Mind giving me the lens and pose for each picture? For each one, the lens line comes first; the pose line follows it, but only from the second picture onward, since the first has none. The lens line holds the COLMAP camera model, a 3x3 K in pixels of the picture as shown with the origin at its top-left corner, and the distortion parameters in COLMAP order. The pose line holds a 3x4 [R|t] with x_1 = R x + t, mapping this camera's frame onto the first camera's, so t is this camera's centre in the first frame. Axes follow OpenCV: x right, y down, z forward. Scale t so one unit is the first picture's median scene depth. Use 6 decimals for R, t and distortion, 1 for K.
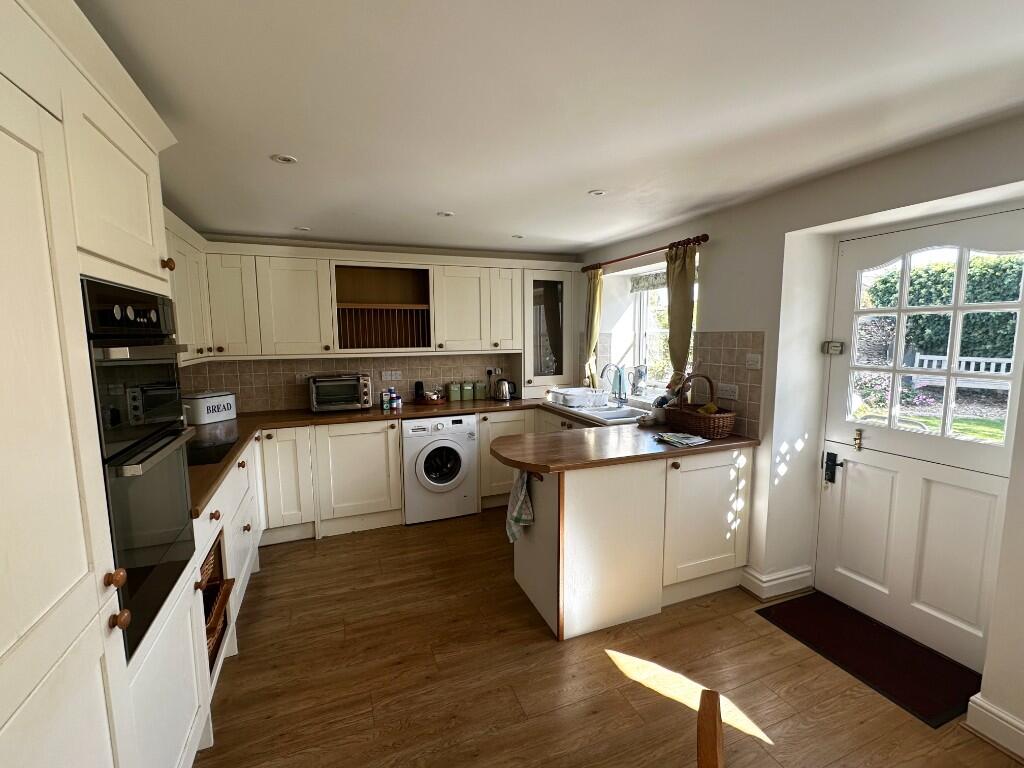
lens RADIAL K [[454.1, 0, 512.0], [0, 454.1, 384.0], [0, 0, 1]] dist [-0.000378, -0.000029]
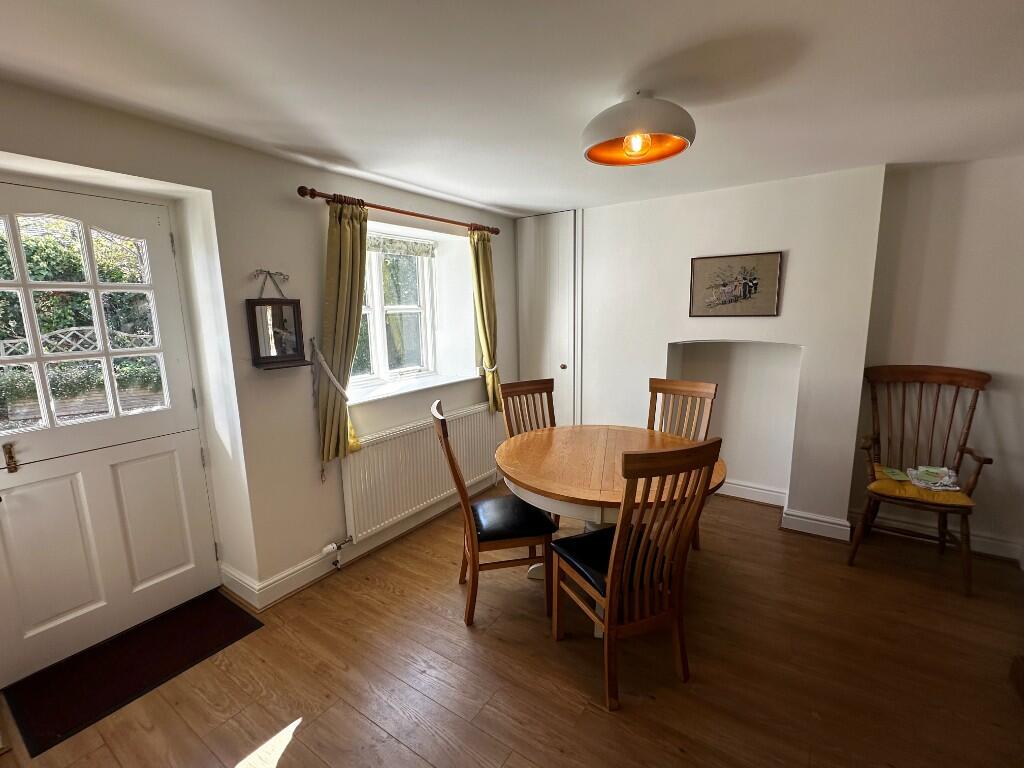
lens RADIAL K [[454.1, 0, 512.0], [0, 454.1, 384.0], [0, 0, 1]] dist [-0.000378, -0.000029]
pose [[-0.556525, -0.122070, 0.821815, -0.329212], [0.114482, 0.968445, 0.221376, -0.072669], [-0.822906, 0.217285, -0.524989, 0.767279]]
